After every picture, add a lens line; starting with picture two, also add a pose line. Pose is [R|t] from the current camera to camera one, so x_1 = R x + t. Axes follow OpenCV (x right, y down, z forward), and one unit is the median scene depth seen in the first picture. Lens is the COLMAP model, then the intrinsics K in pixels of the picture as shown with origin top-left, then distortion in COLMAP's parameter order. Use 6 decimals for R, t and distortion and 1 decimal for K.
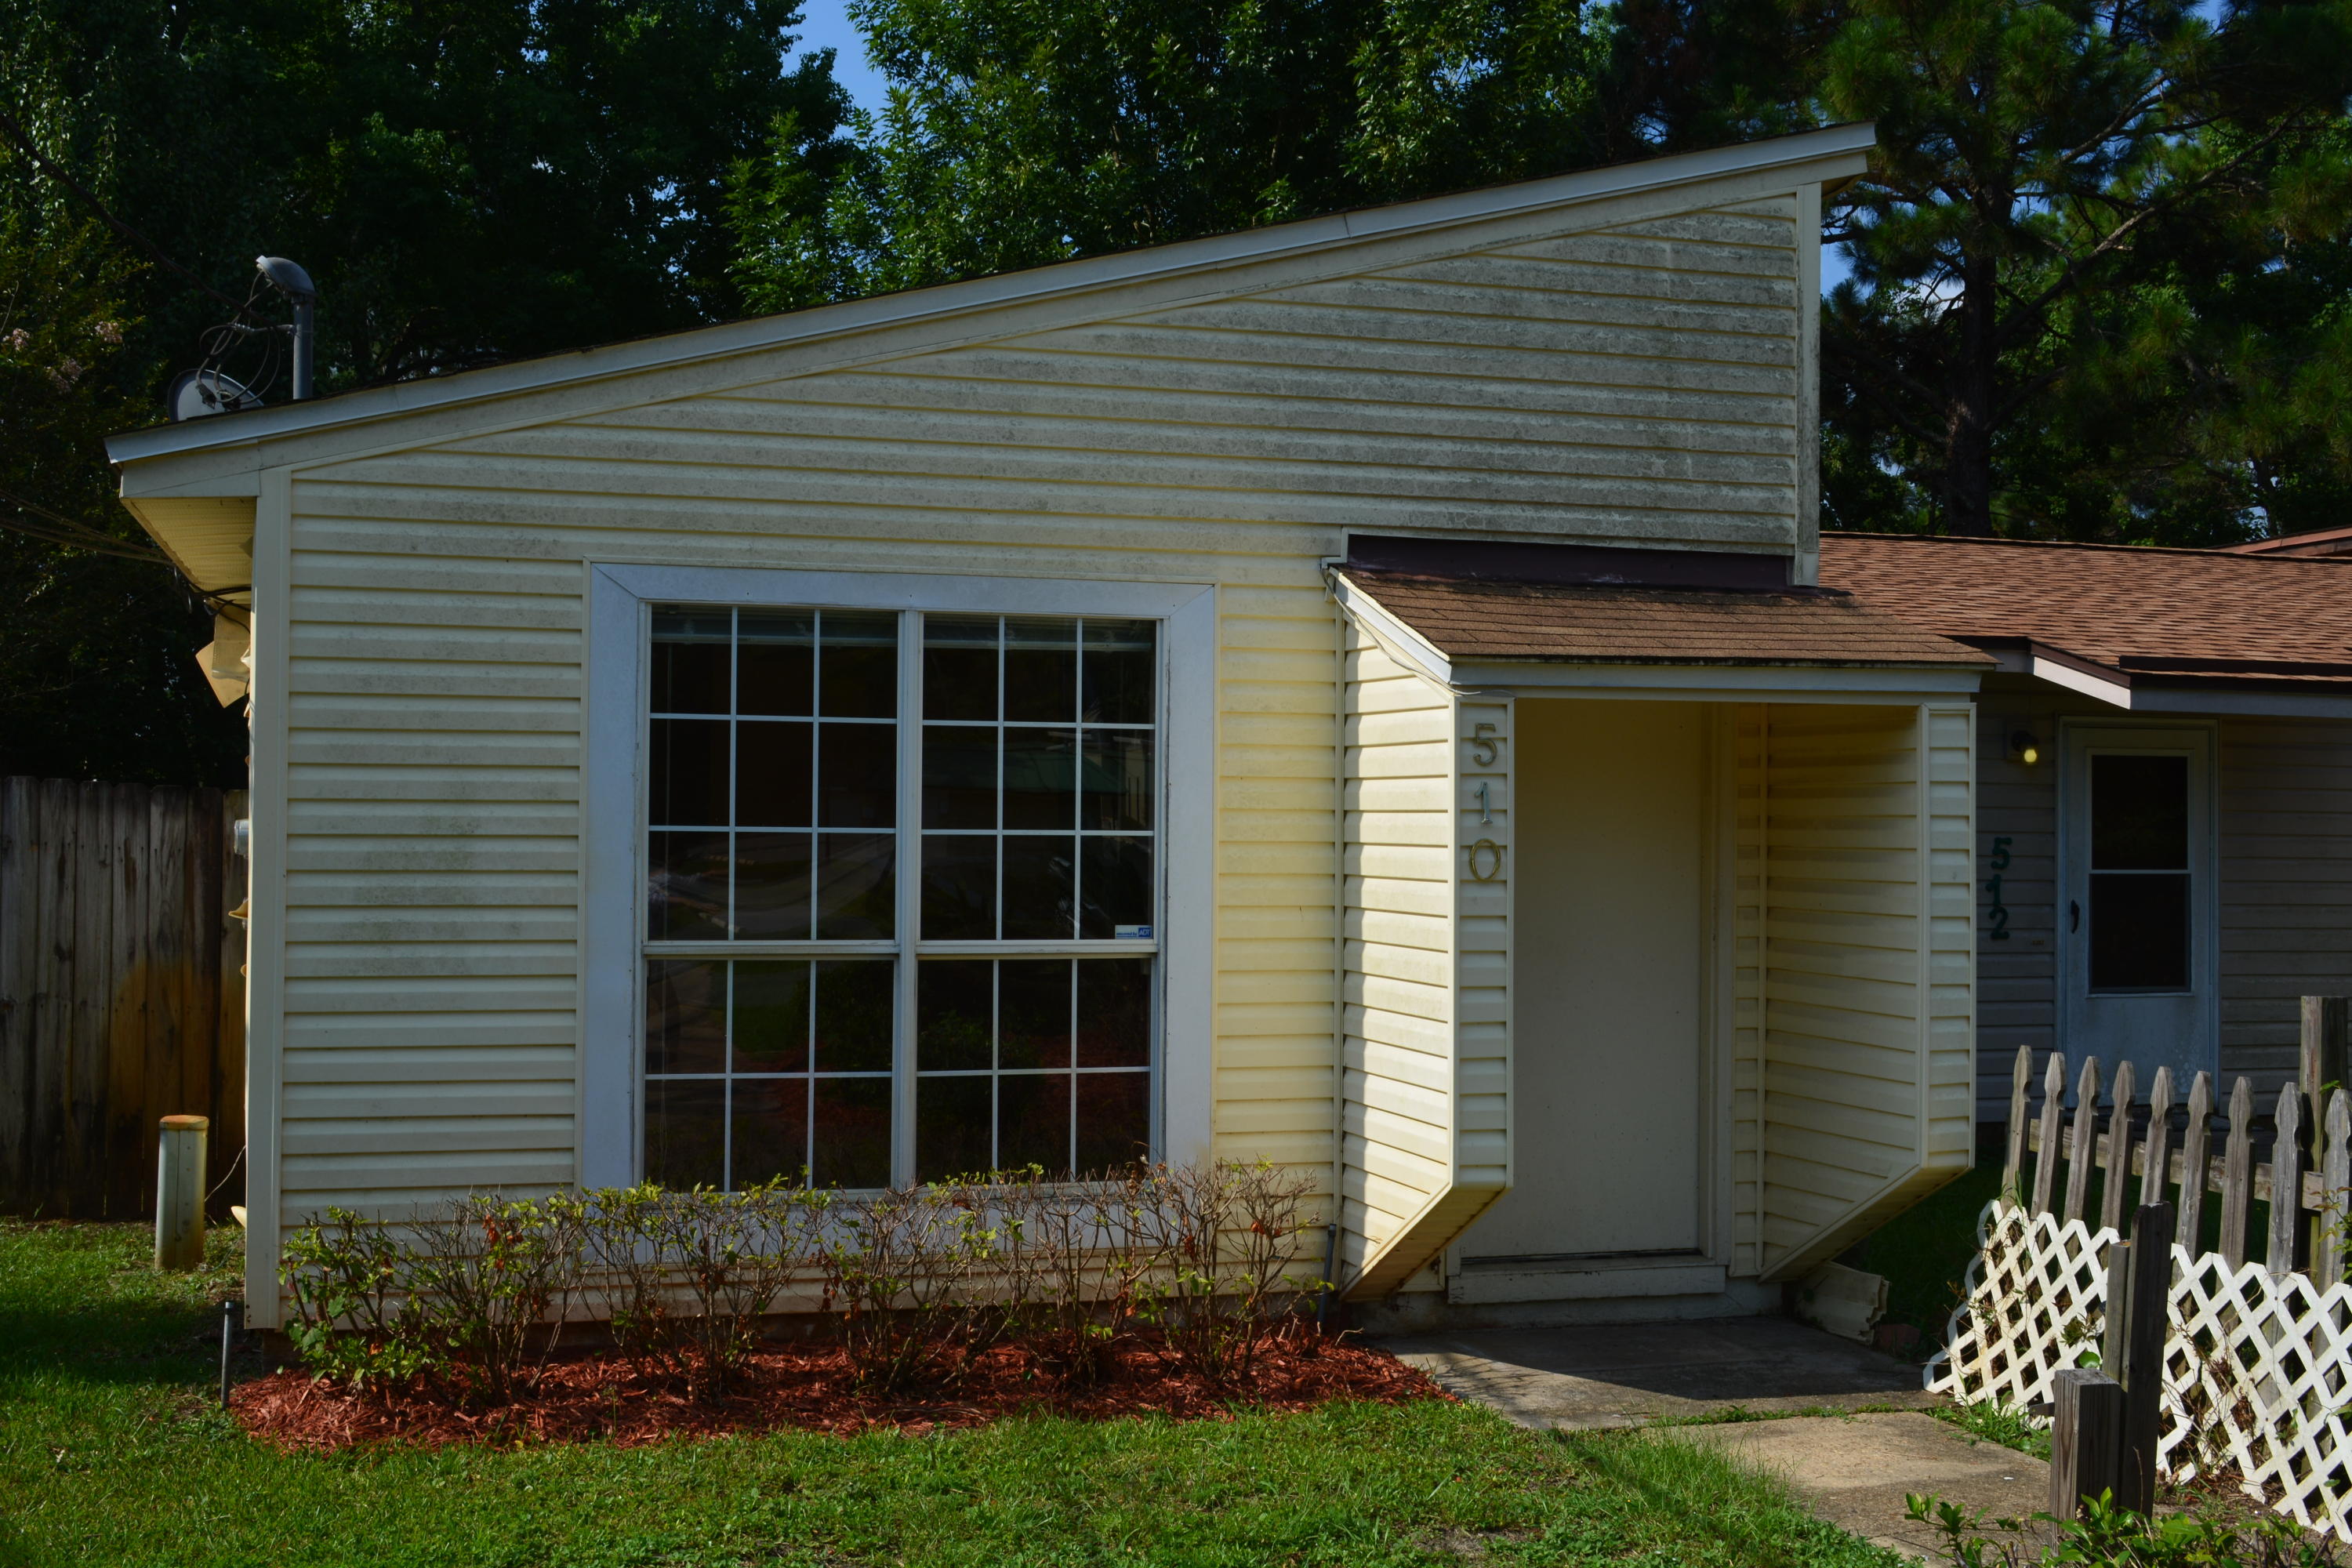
lens RADIAL K [[2448.2, 0, 1176.0], [0, 2448.2, 784.0], [0, 0, 1]] dist [-0.024005, -0.001921]
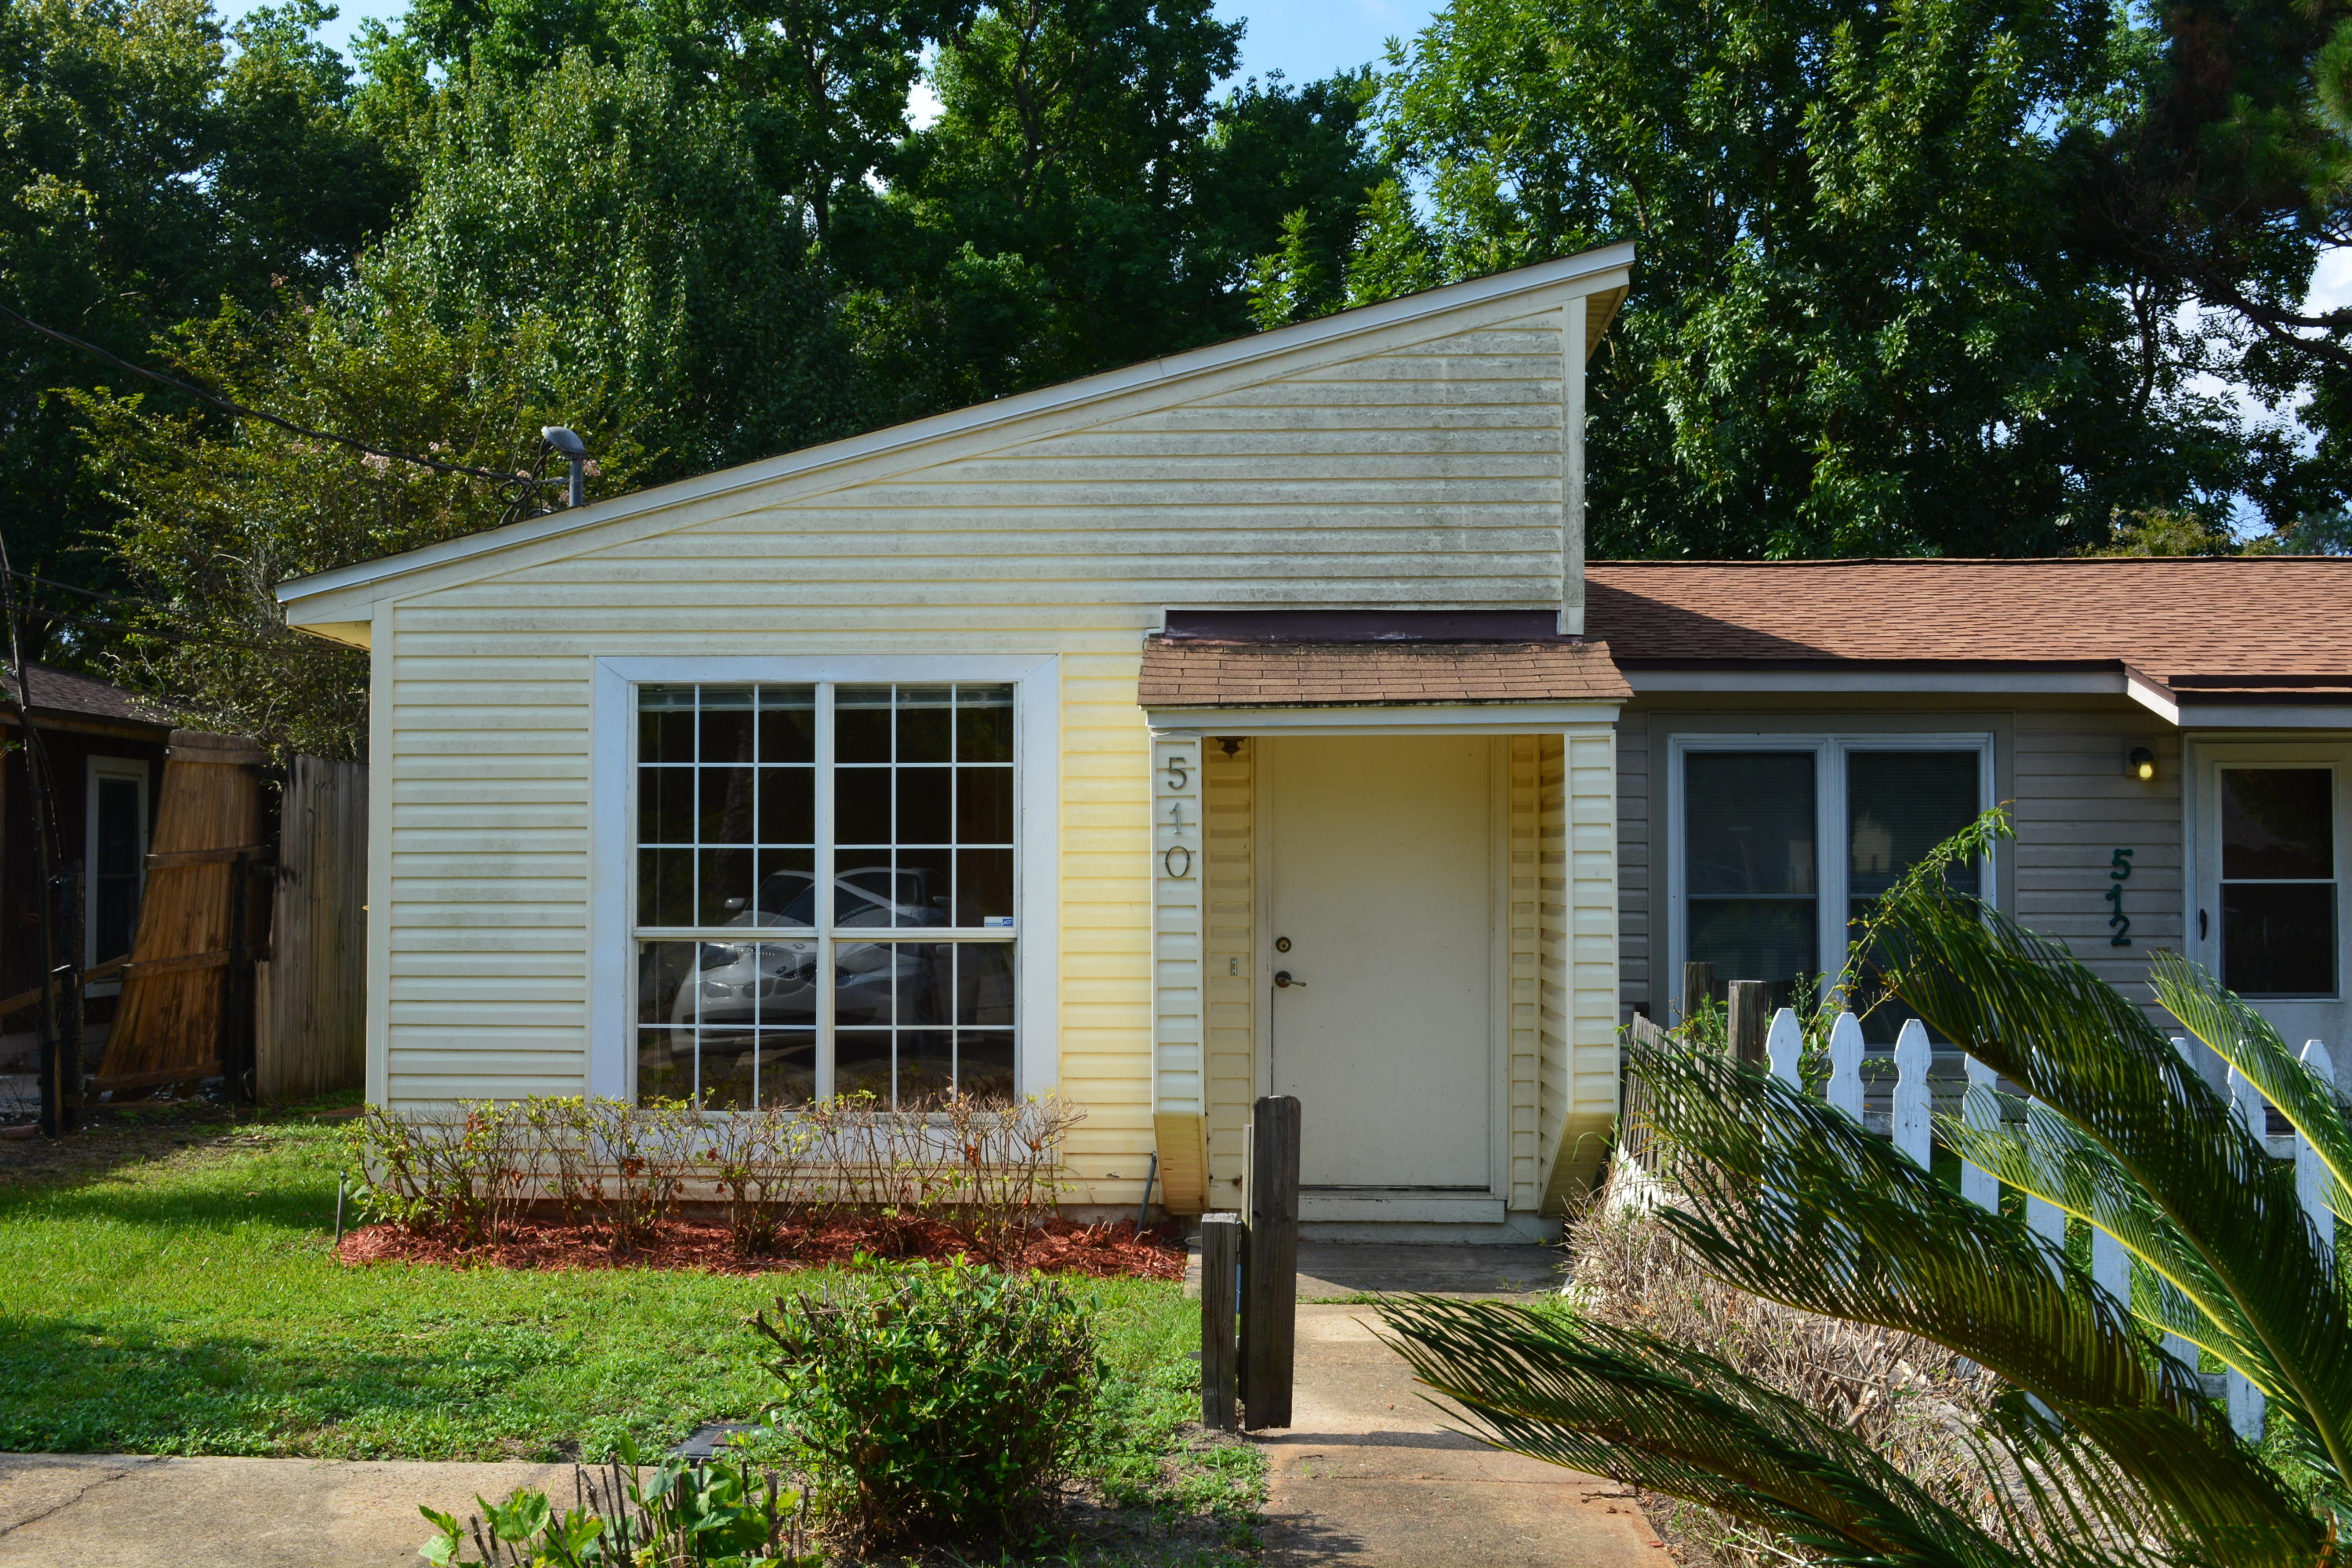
lens RADIAL K [[2402.5, 0, 1176.0], [0, 2402.5, 784.0], [0, 0, 1]] dist [-0.009966, -0.005393]
pose [[0.951749, -0.019824, -0.306236, 0.465901], [0.014837, 0.999717, -0.018604, 0.012107], [0.306518, 0.013163, 0.951774, -0.192210]]
